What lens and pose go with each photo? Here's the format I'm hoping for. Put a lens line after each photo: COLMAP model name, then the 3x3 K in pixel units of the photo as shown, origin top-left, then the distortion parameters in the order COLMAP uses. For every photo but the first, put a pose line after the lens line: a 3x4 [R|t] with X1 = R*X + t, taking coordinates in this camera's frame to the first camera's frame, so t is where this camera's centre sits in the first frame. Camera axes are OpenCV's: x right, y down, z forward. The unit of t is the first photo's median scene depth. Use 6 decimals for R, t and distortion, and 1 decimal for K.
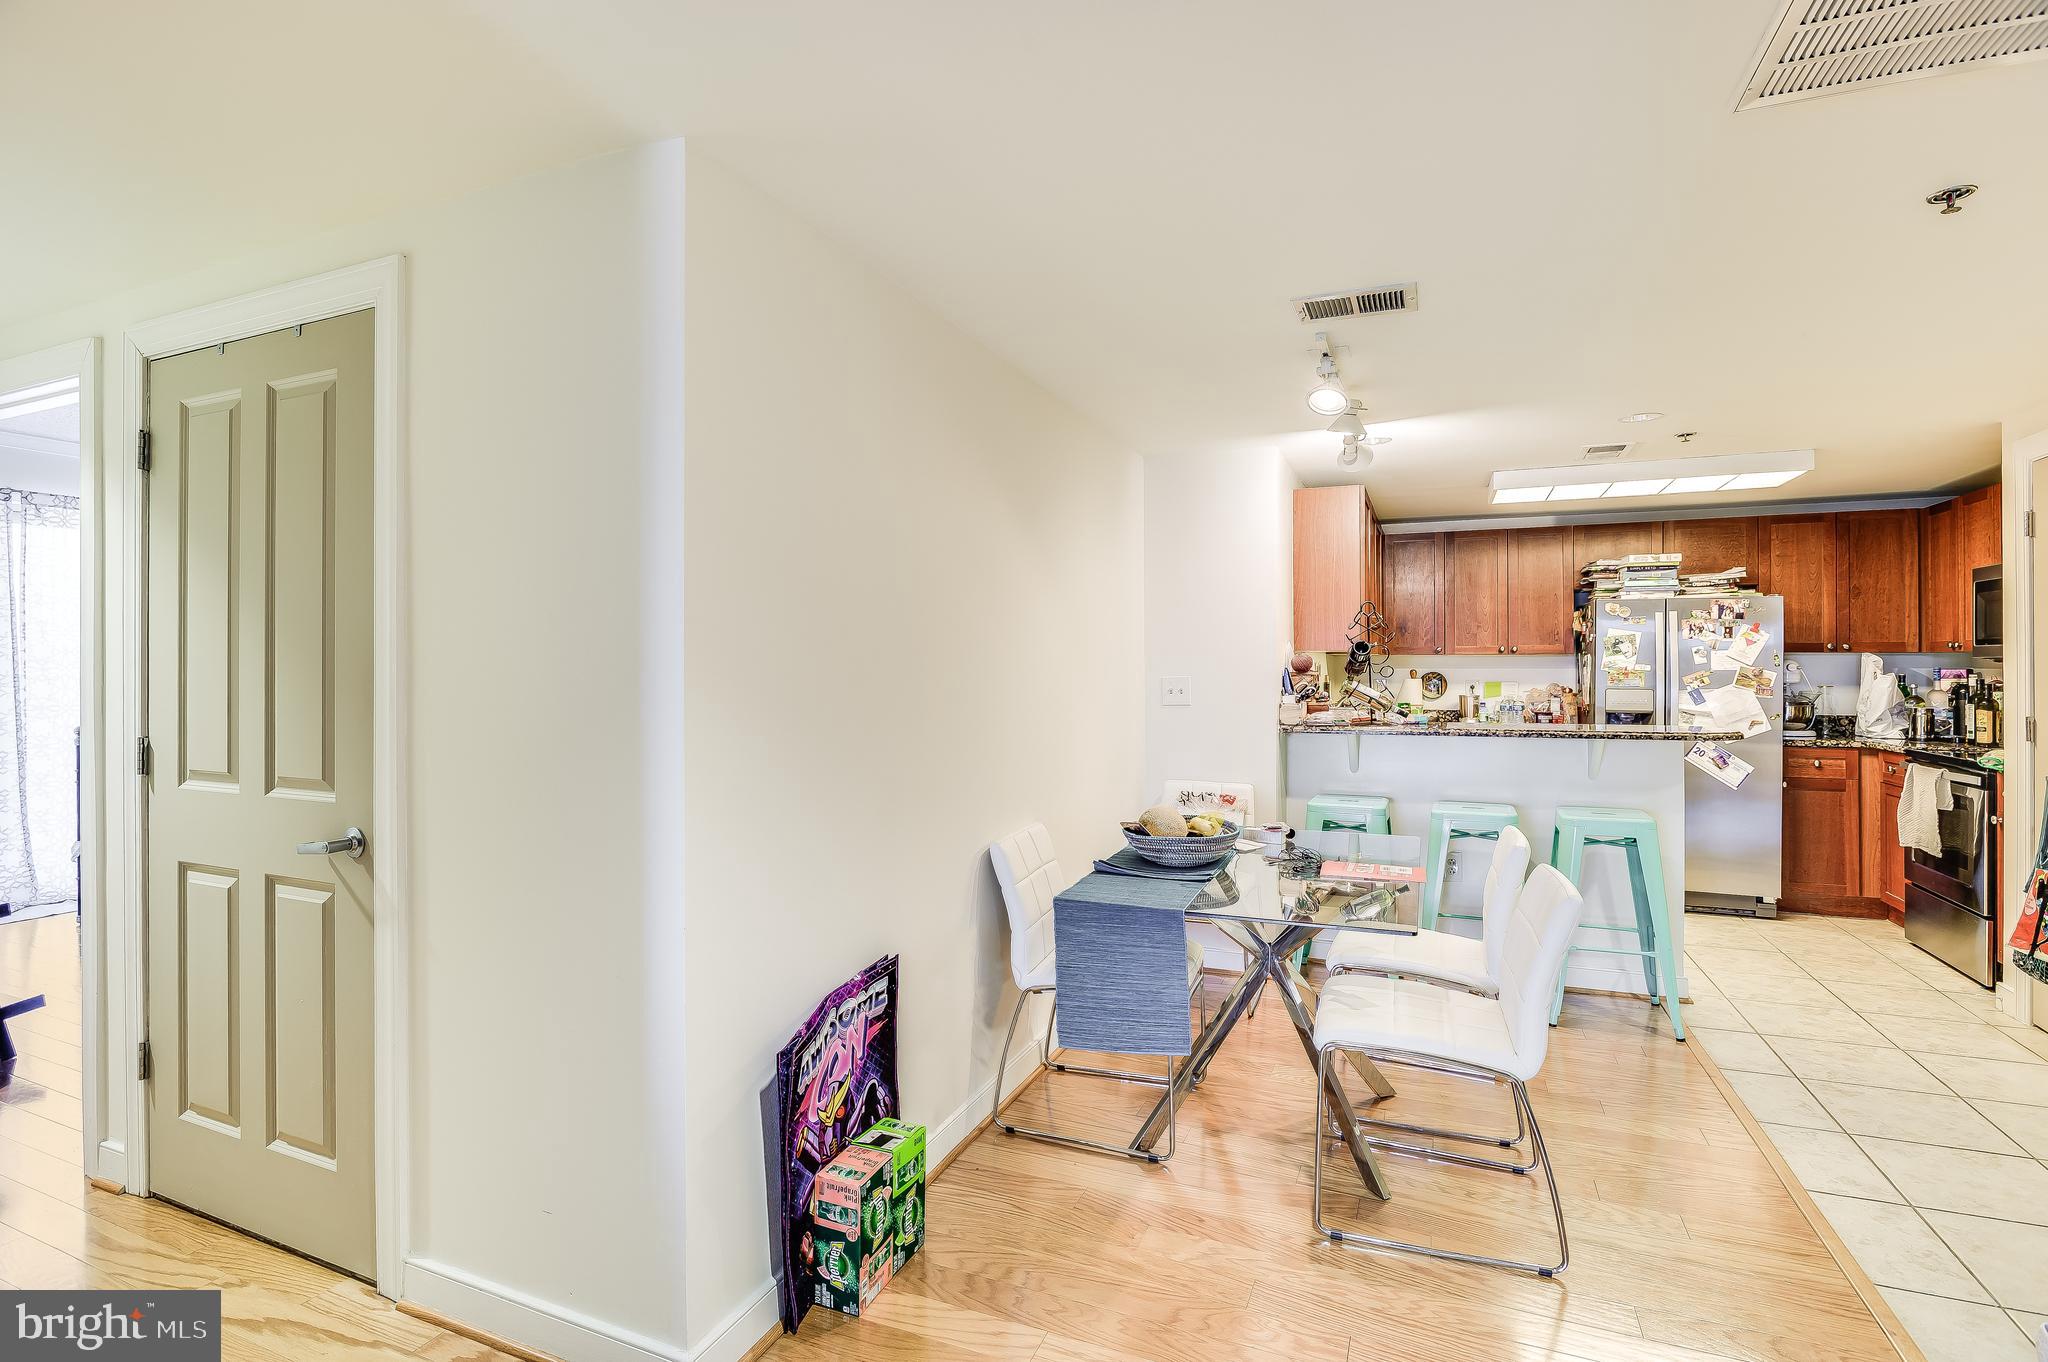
lens RADIAL K [[972.4, 0, 1029.5], [0, 972.4, 666.6], [0, 0, 1]] dist [-0.002601, -0.005515]
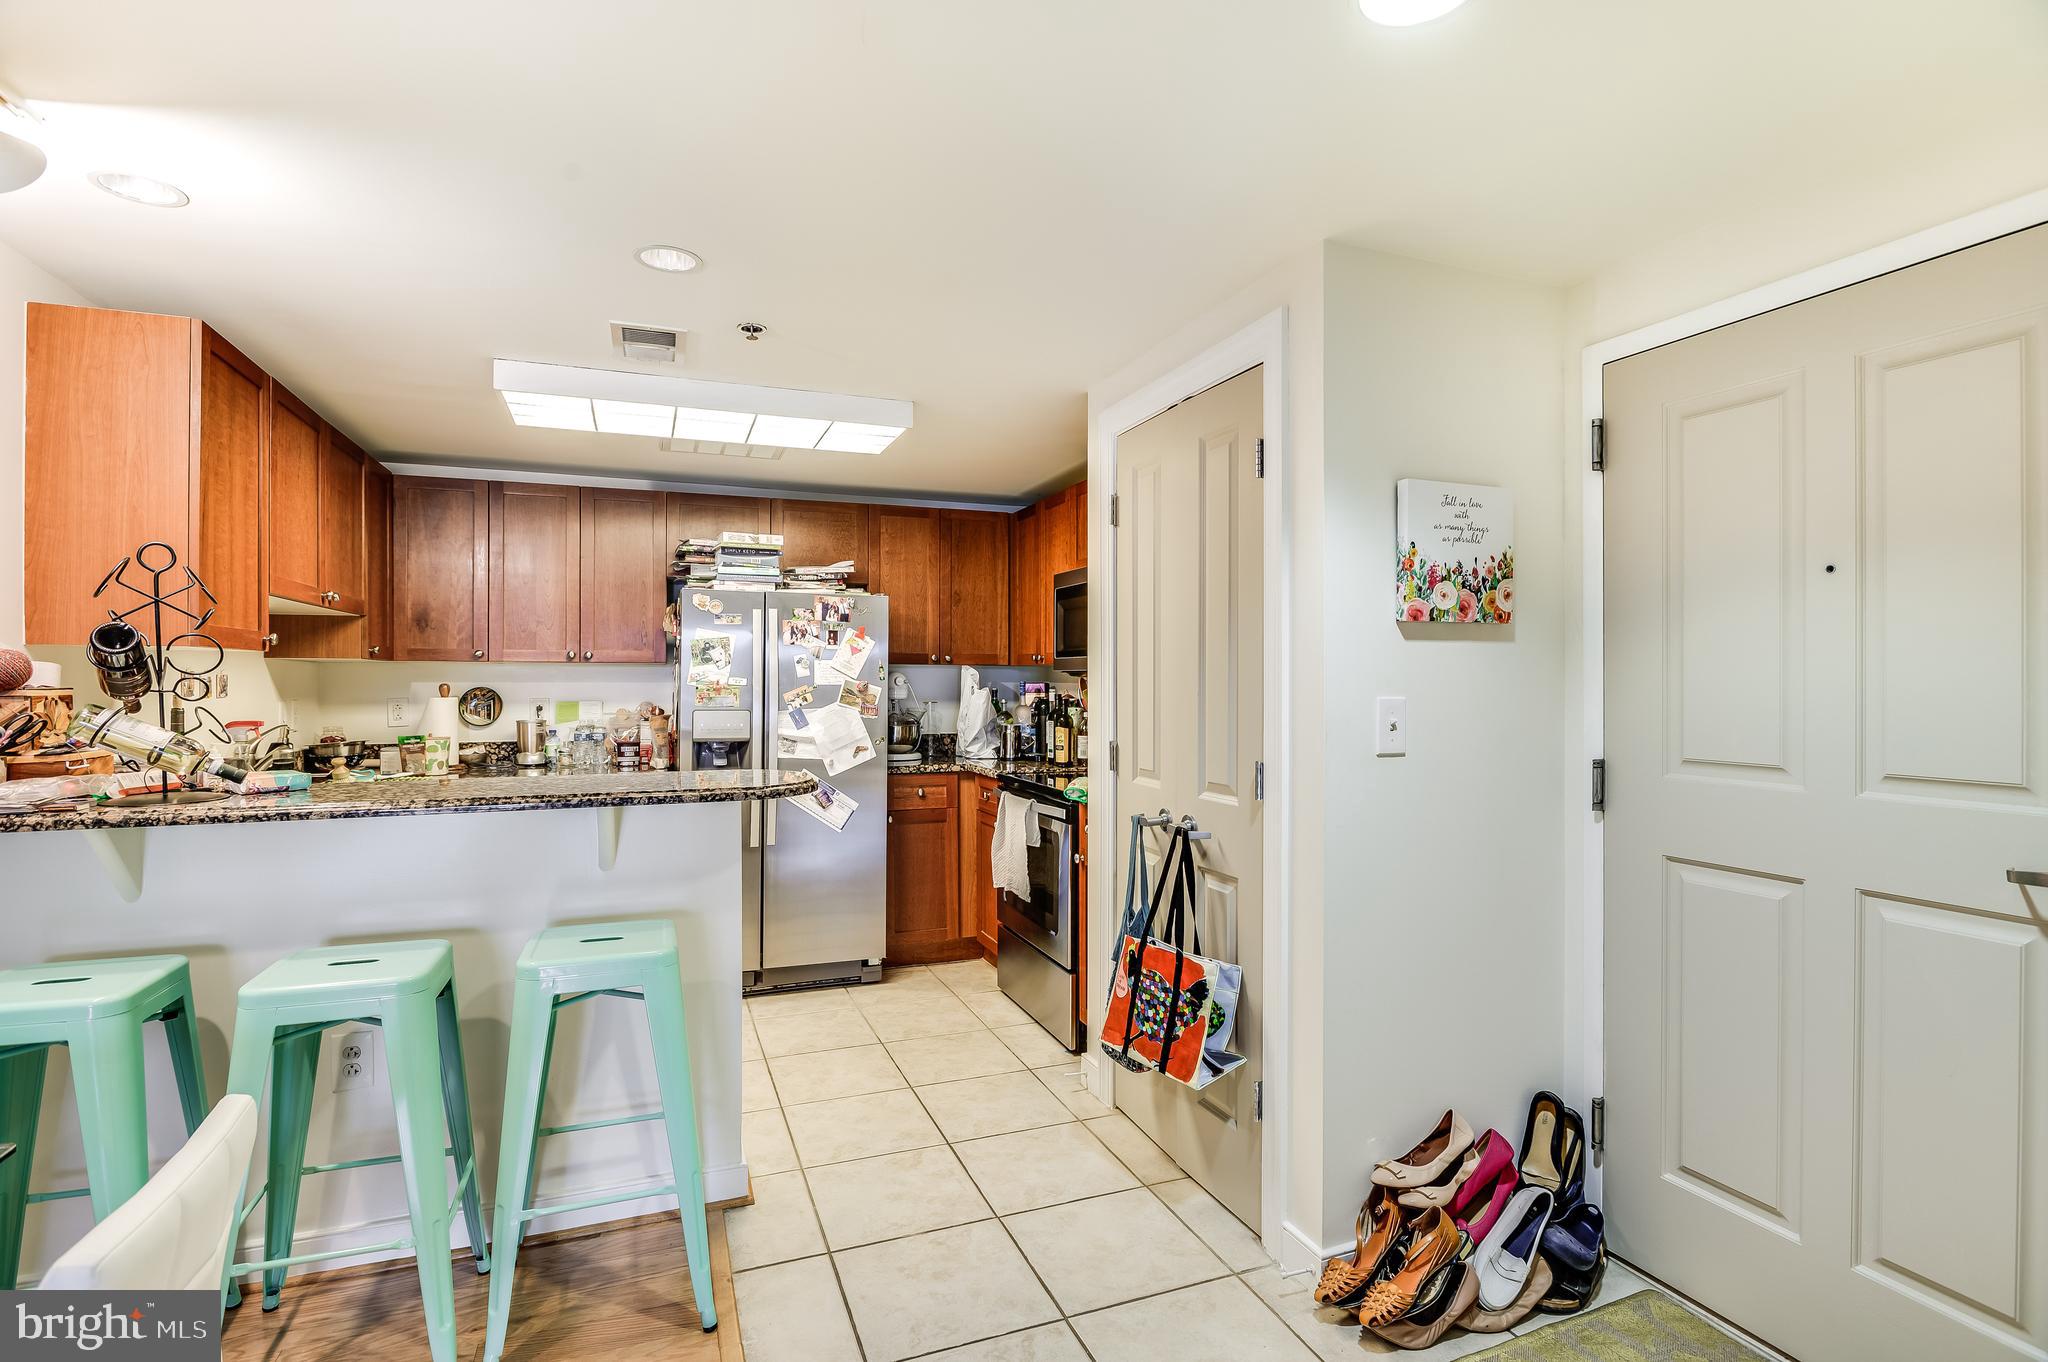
lens RADIAL K [[972.4, 0, 1029.5], [0, 972.4, 666.6], [0, 0, 1]] dist [-0.002601, -0.005515]
pose [[0.715750, 0.011468, 0.698262, 0.271705], [-0.002519, 0.999901, -0.013840, -0.000603], [-0.698352, 0.008147, 0.715708, 0.305656]]
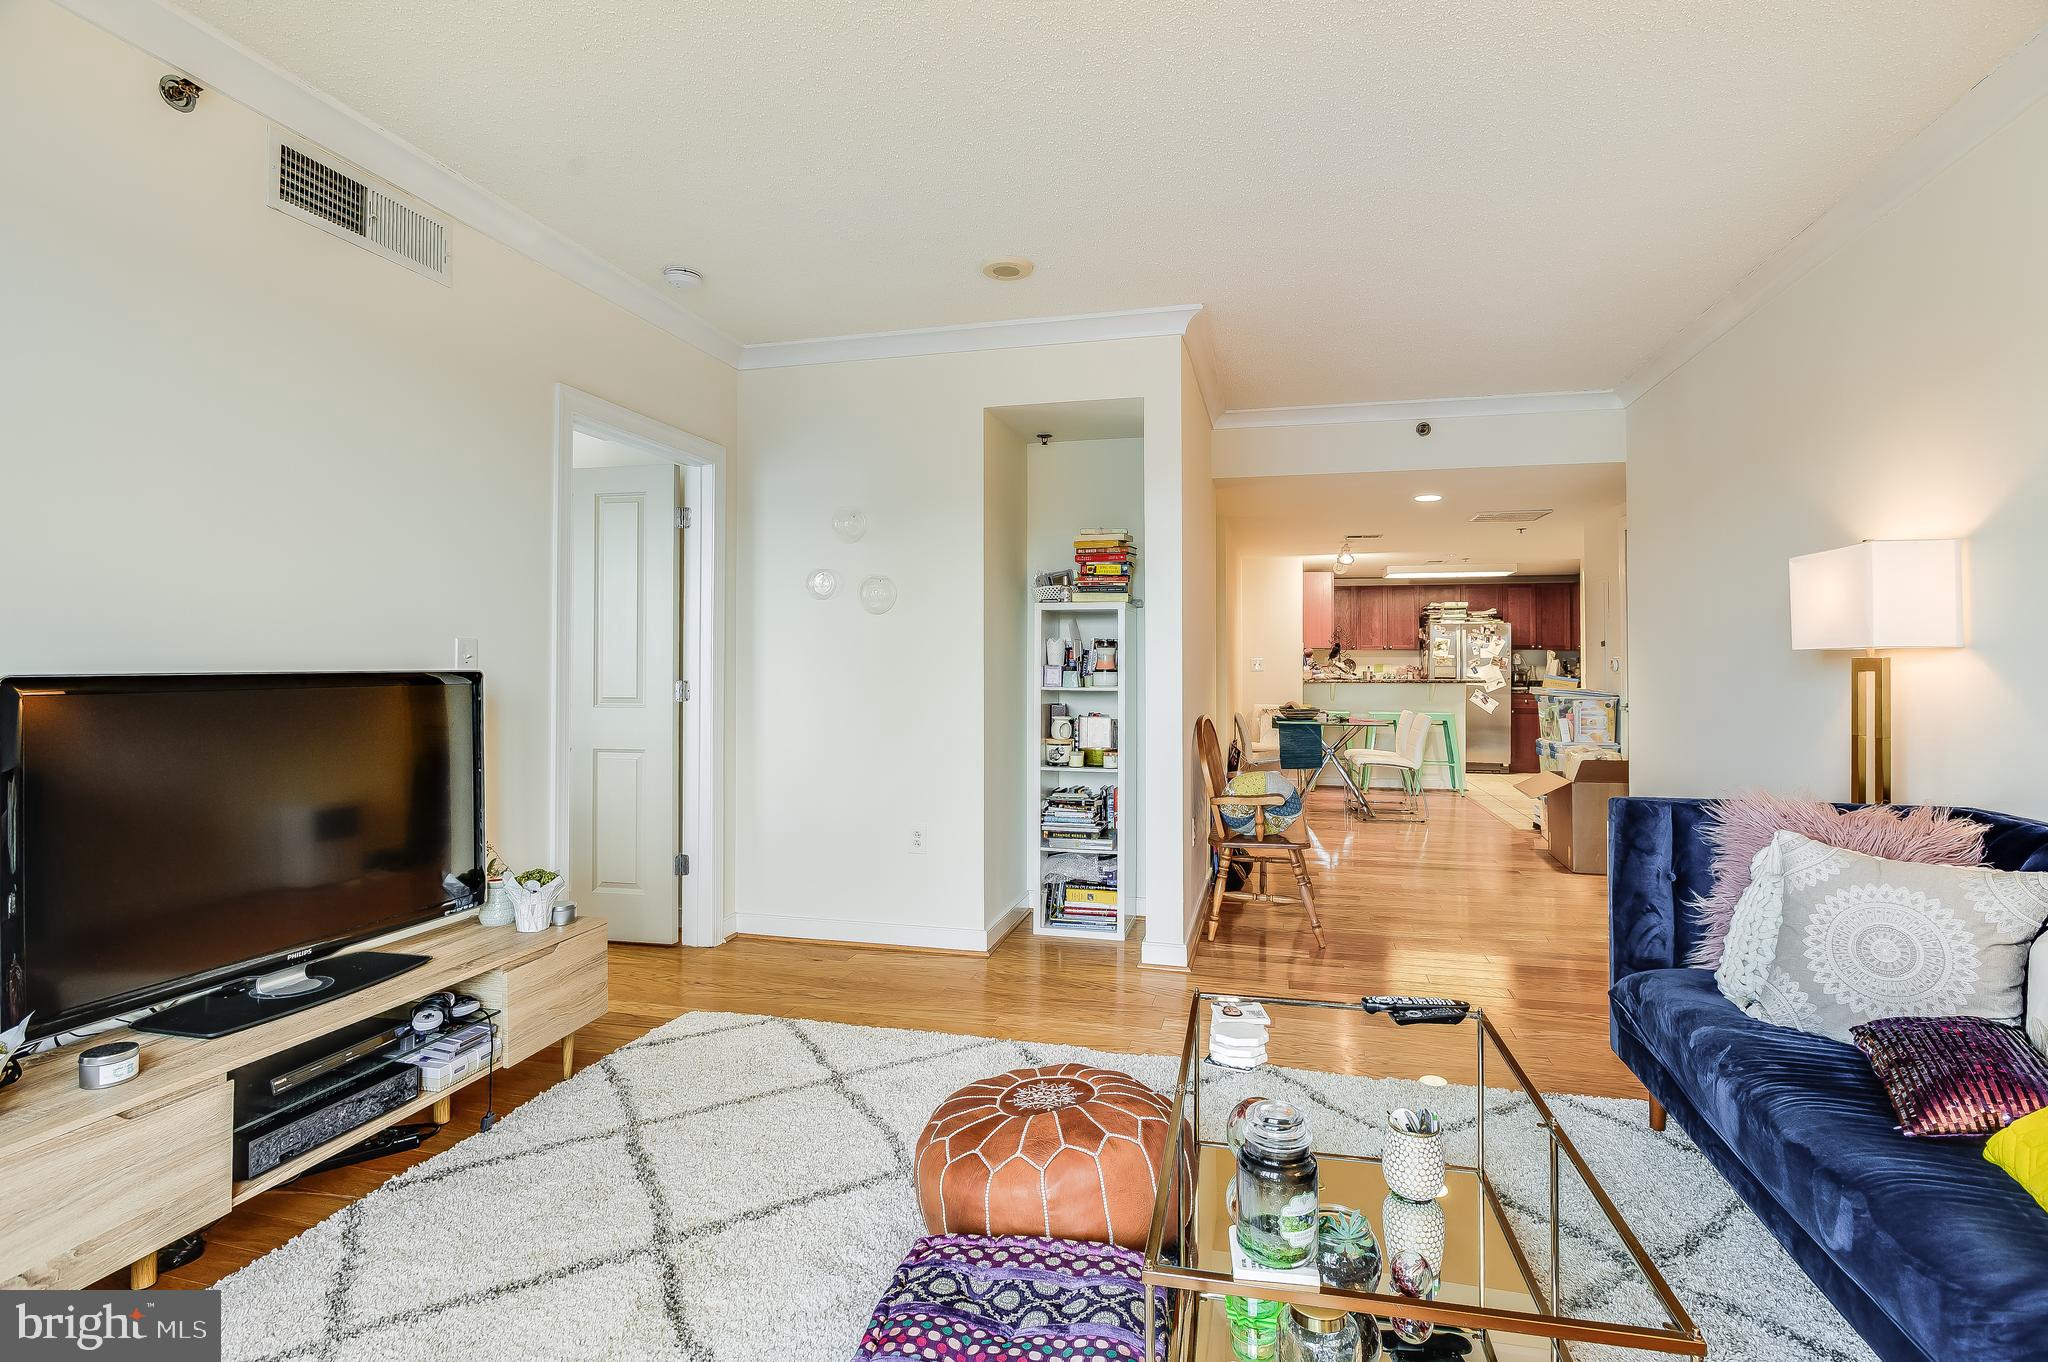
lens RADIAL K [[972.4, 0, 1029.5], [0, 972.4, 666.6], [0, 0, 1]] dist [-0.002601, -0.005515]
pose [[0.988287, 0.001886, 0.152595, -0.594457], [-0.001467, 0.999995, -0.002854, 0.030798], [-0.152599, 0.002597, 0.988285, -0.945998]]
